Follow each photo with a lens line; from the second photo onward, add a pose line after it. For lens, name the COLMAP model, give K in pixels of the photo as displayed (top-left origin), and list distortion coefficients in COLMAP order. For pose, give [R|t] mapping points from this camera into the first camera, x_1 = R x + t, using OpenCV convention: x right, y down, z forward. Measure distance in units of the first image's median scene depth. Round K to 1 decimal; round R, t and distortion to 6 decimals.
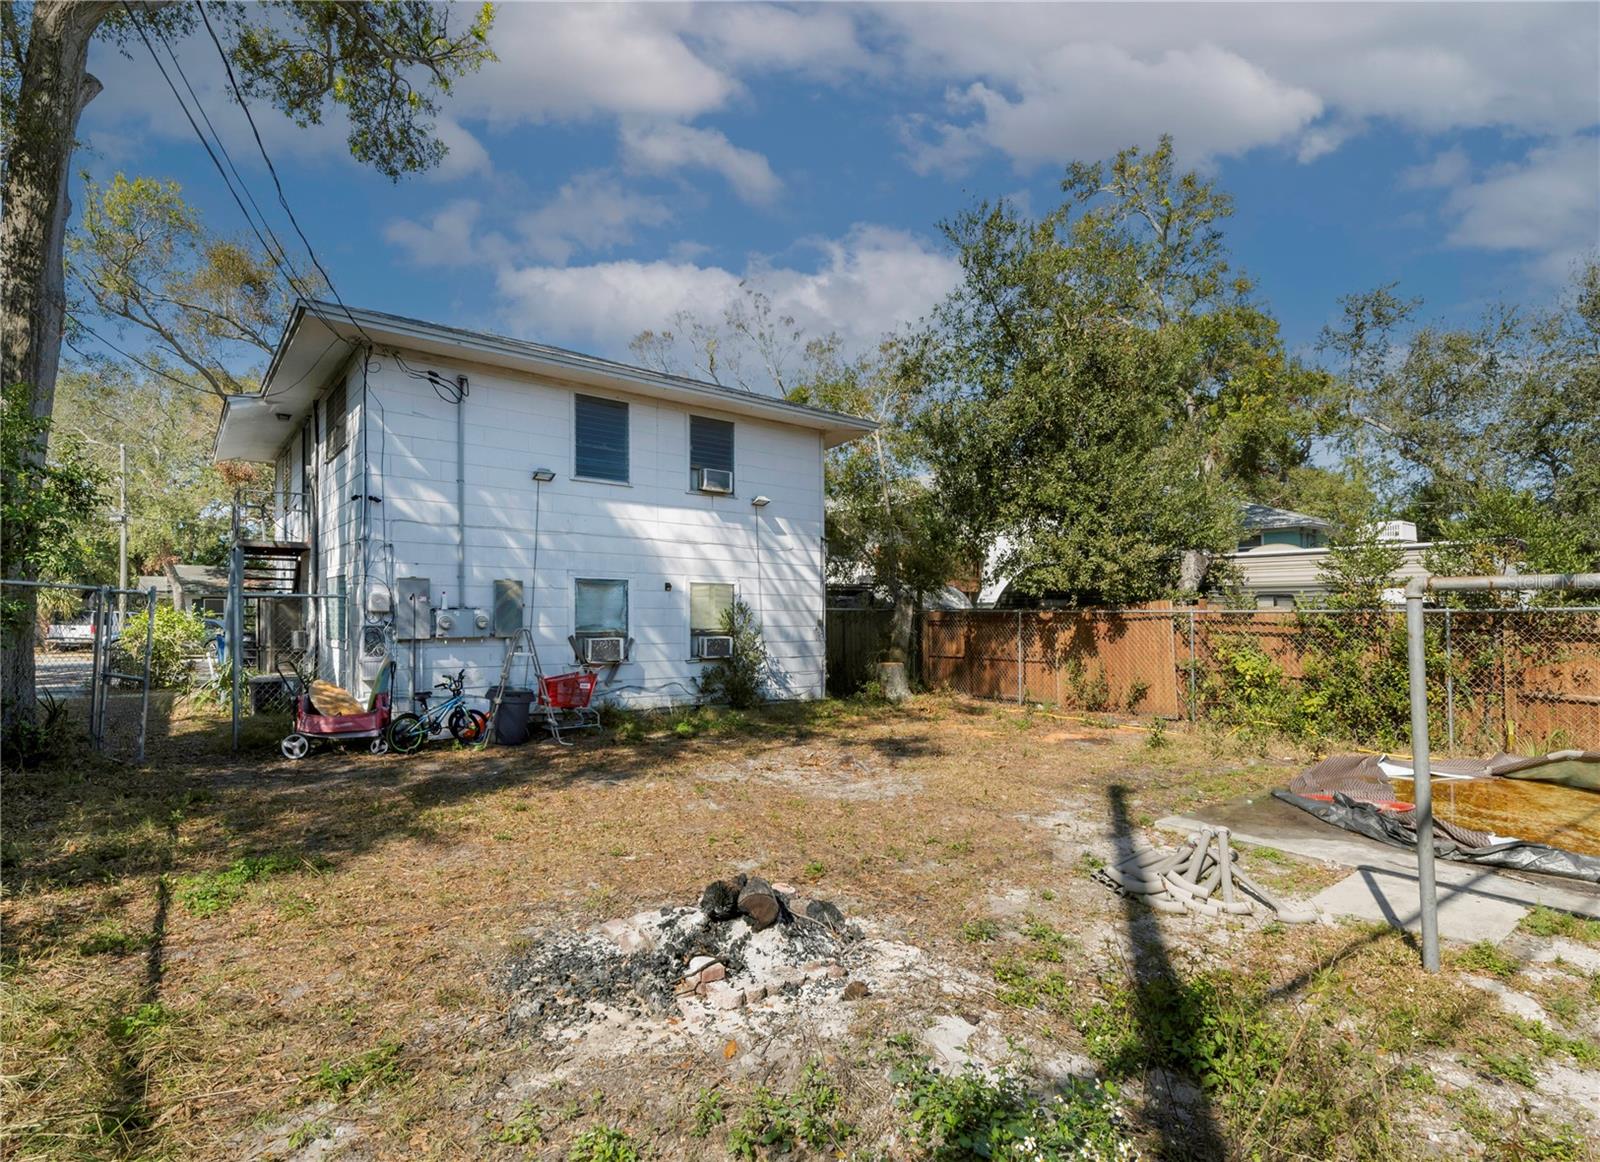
lens RADIAL K [[760.6, 0, 775.6], [0, 760.6, 516.5], [0, 0, 1]] dist [0.003209, 0.000121]
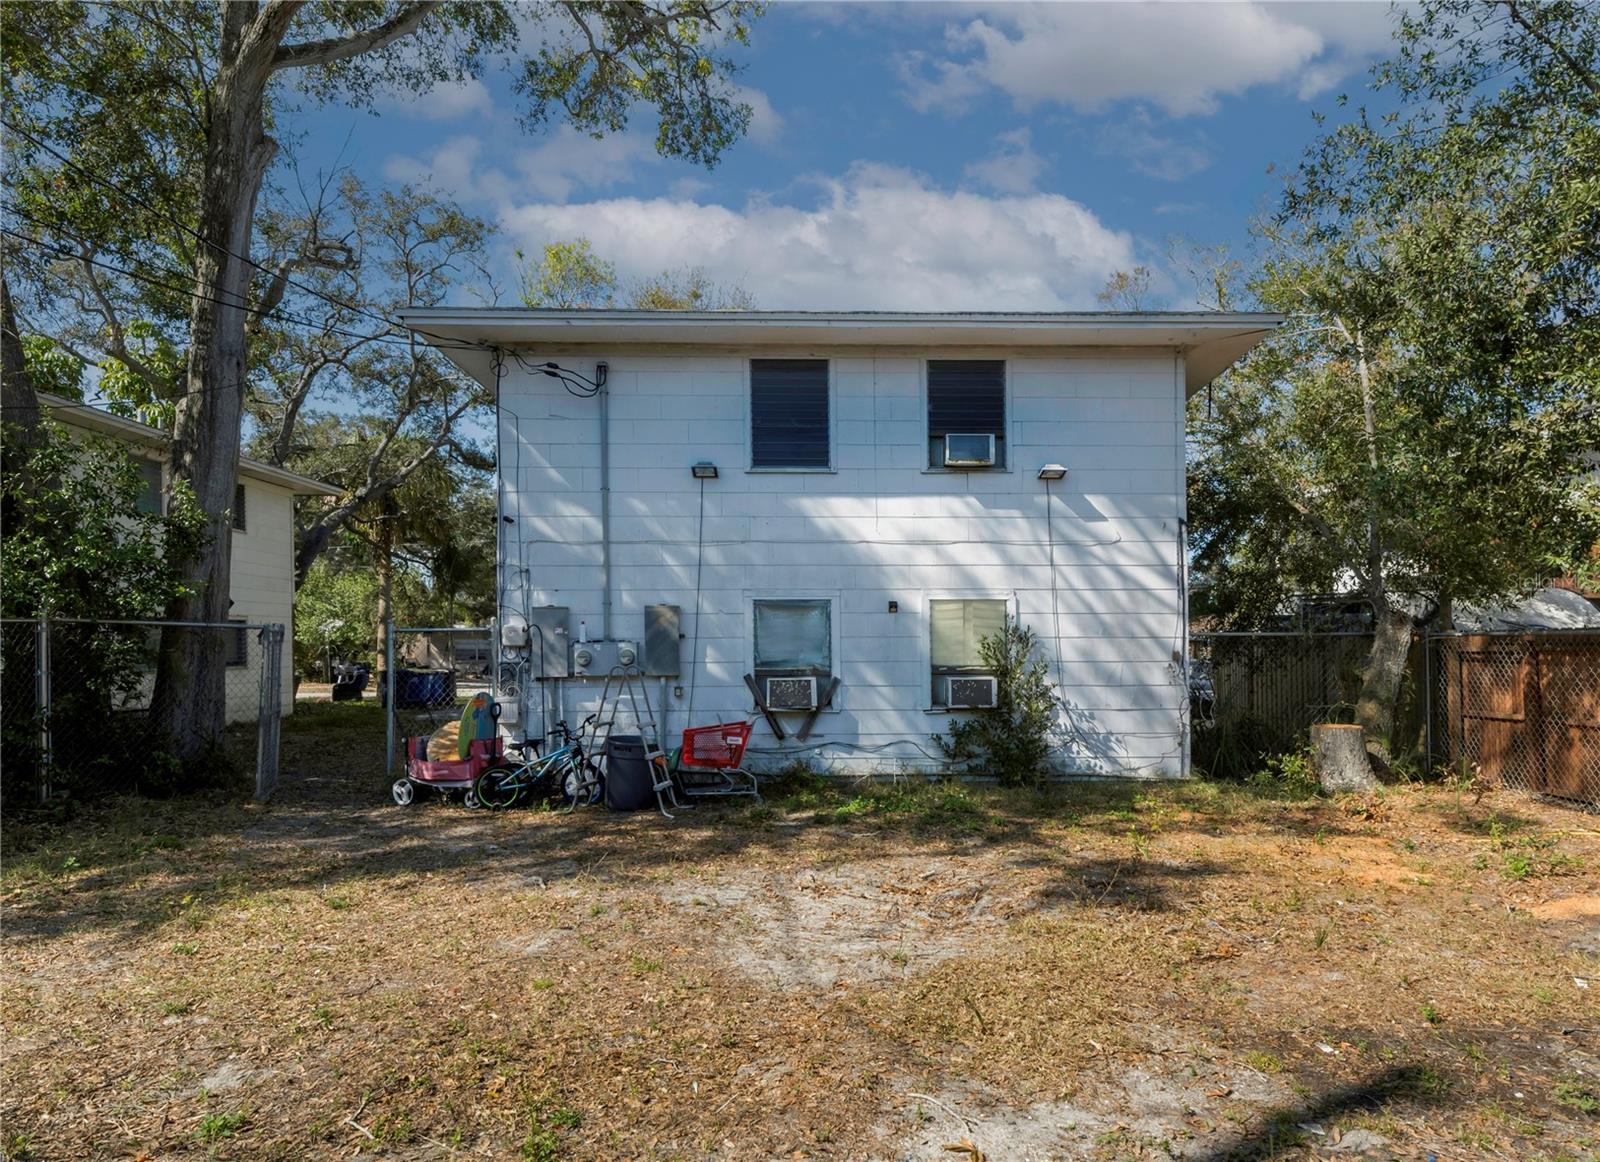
lens RADIAL K [[895.2, 0, 799.7], [0, 895.2, 579.2], [0, 0, 1]] dist [0.025784, -0.000028]
pose [[0.816753, -0.055416, -0.574320, 0.274065], [0.083847, 0.996210, 0.023117, 0.040013], [0.570863, -0.067036, 0.818304, 0.267752]]
